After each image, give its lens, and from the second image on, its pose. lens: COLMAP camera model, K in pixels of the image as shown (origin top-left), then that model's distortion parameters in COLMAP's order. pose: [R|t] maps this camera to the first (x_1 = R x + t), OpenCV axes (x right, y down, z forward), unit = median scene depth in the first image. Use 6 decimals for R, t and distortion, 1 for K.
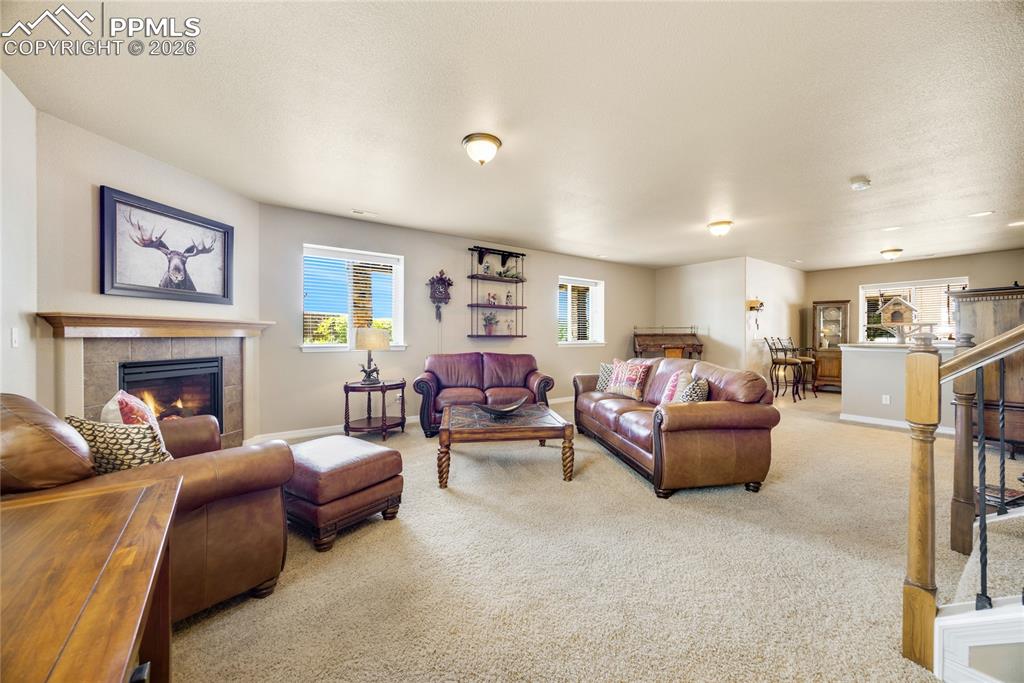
lens RADIAL K [[395.8, 0, 513.1], [0, 395.8, 336.6], [0, 0, 1]] dist [-0.004085, -0.000548]
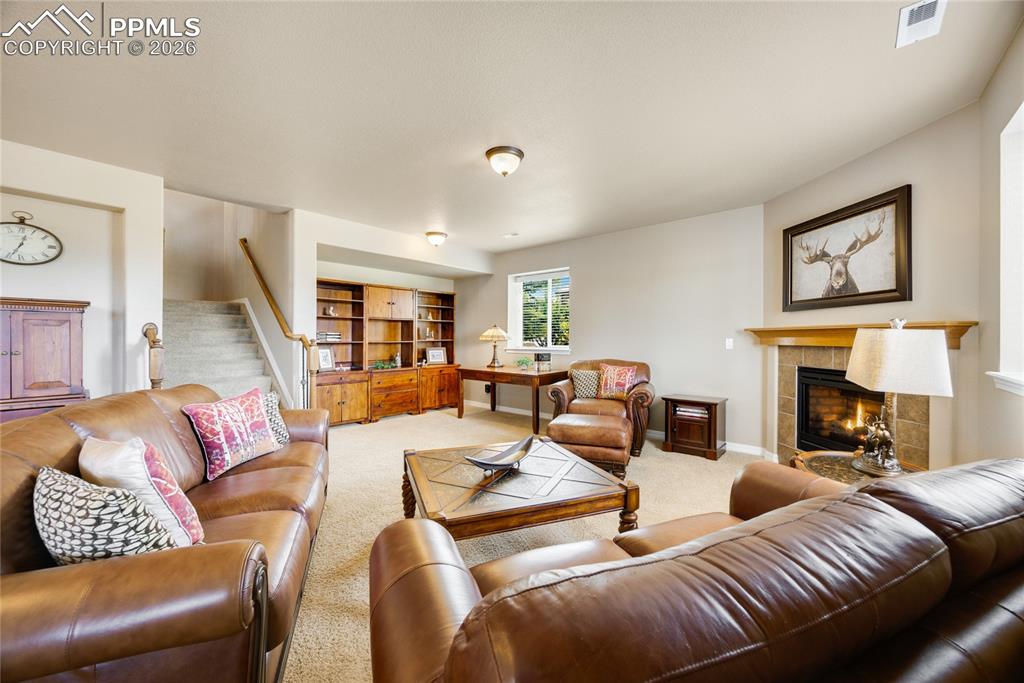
lens RADIAL K [[395.8, 0, 511.9], [0, 395.8, 340.2], [0, 0, 1]] dist [-0.004085, -0.000548]
pose [[-0.975207, -0.011403, -0.220999, 0.109686], [-0.012982, 0.999900, 0.005692, -0.008921], [0.220912, 0.008420, -0.975257, 1.755868]]
